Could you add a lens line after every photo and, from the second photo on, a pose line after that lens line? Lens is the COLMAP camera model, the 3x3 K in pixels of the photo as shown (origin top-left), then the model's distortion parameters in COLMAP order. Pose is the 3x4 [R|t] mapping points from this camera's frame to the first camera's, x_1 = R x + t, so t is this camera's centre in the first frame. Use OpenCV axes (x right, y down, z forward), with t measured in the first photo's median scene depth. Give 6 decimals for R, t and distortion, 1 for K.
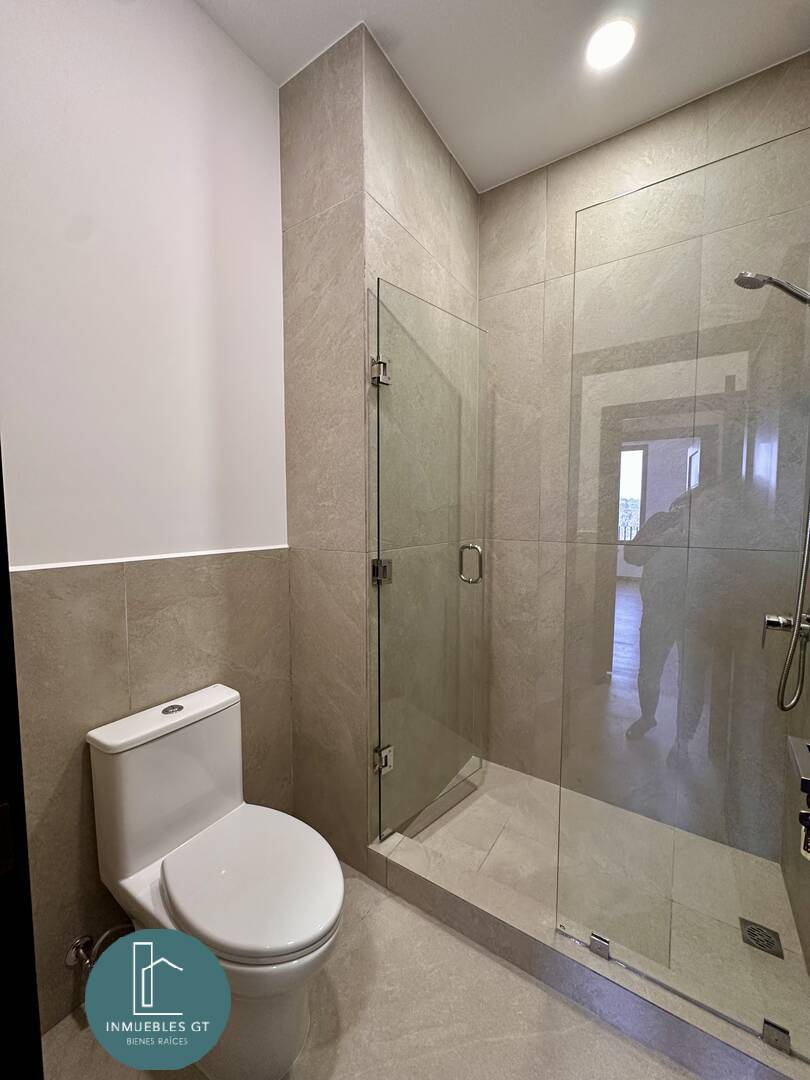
lens RADIAL K [[429.0, 0, 405.0], [0, 429.0, 540.0], [0, 0, 1]] dist [-0.000050, 0.000104]
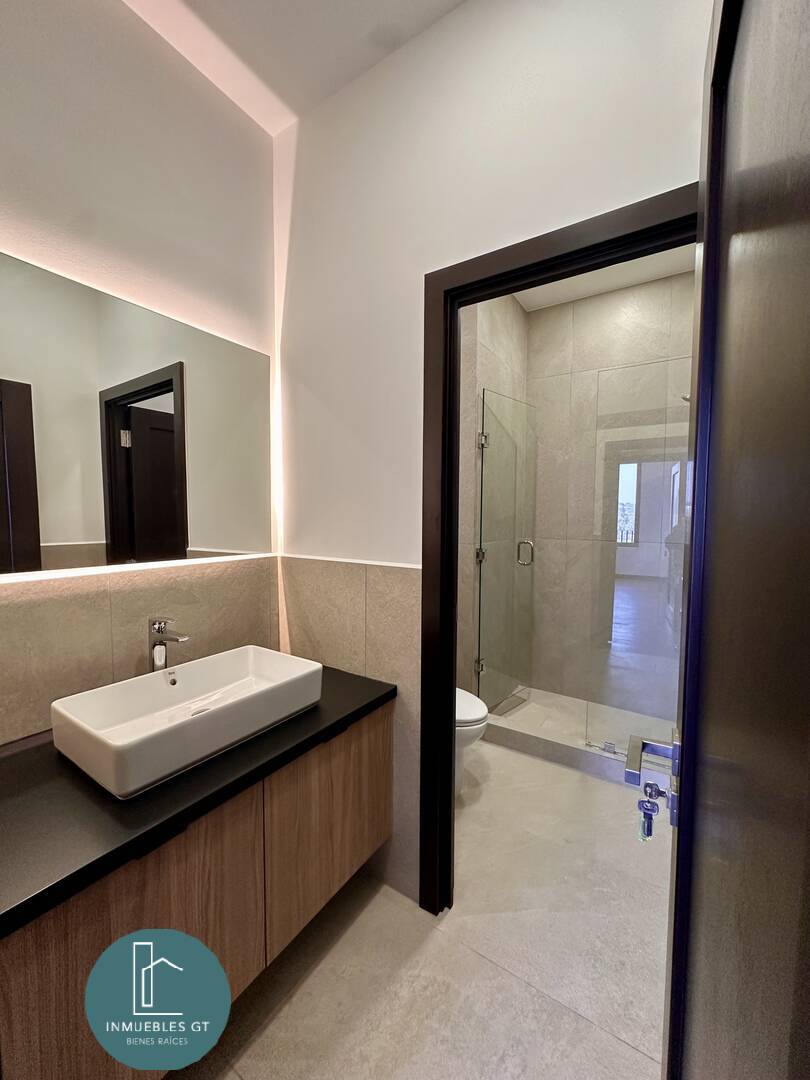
lens RADIAL K [[436.1, 0, 405.0], [0, 436.1, 540.0], [0, 0, 1]] dist [0.000581, 0.000152]
pose [[0.999902, 0.005236, 0.012985, -0.291112], [-0.005131, 0.999954, -0.008081, 0.021044], [-0.013027, 0.008014, 0.999883, -0.562509]]
